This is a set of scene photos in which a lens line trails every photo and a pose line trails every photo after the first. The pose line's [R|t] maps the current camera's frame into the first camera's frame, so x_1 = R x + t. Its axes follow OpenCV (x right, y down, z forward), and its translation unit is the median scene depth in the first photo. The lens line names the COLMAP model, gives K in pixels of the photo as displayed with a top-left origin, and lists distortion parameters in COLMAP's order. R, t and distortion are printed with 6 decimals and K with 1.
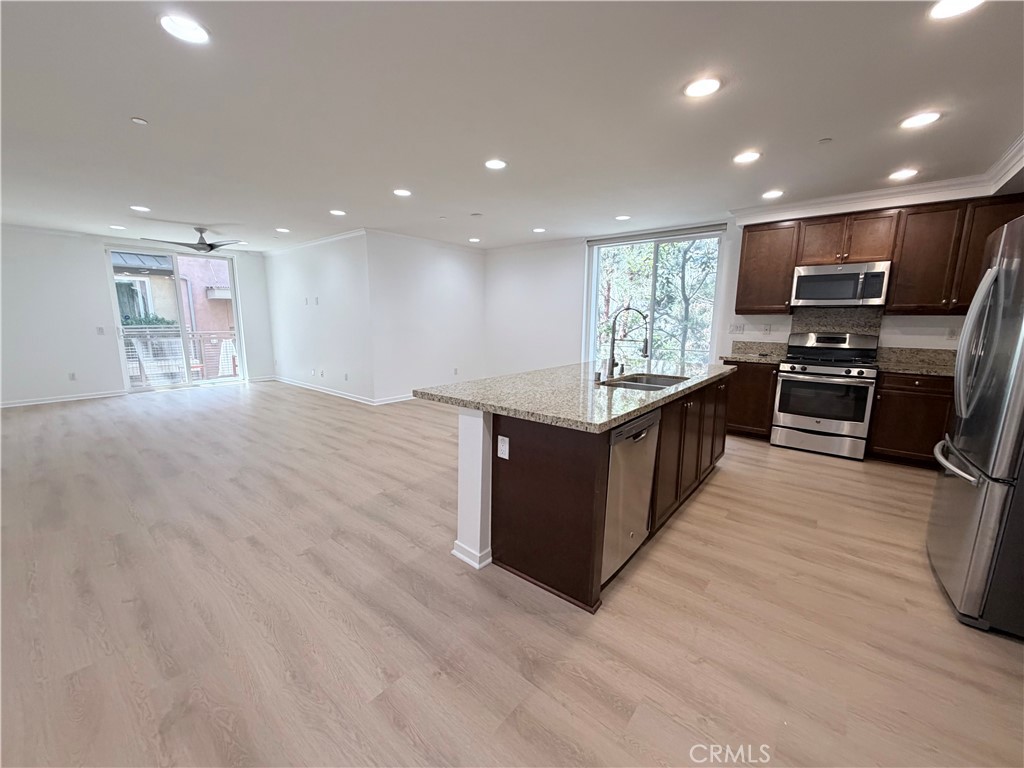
lens RADIAL K [[408.1, 0, 510.4], [0, 408.1, 385.8], [0, 0, 1]] dist [-0.001580, 0.000197]
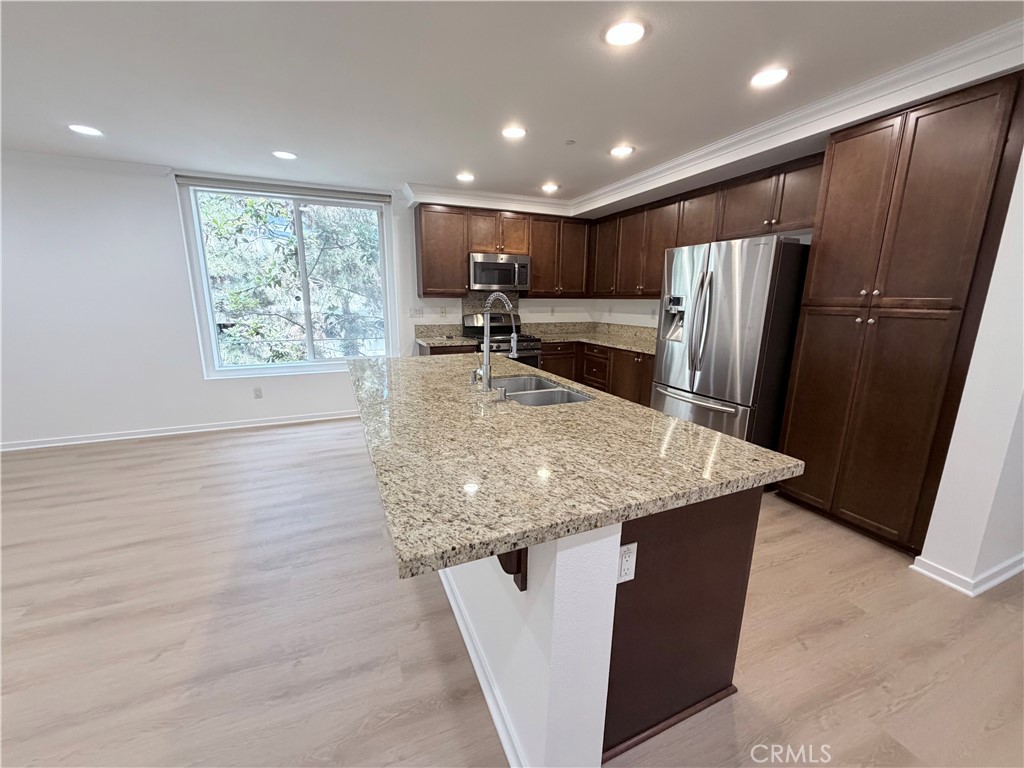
lens RADIAL K [[408.1, 0, 508.2], [0, 408.1, 384.1], [0, 0, 1]] dist [-0.001580, 0.000197]
pose [[0.456669, -0.190217, 0.869063, -0.305234], [0.145471, 0.979692, 0.137990, -0.106171], [-0.877663, 0.063408, 0.475066, 0.514774]]
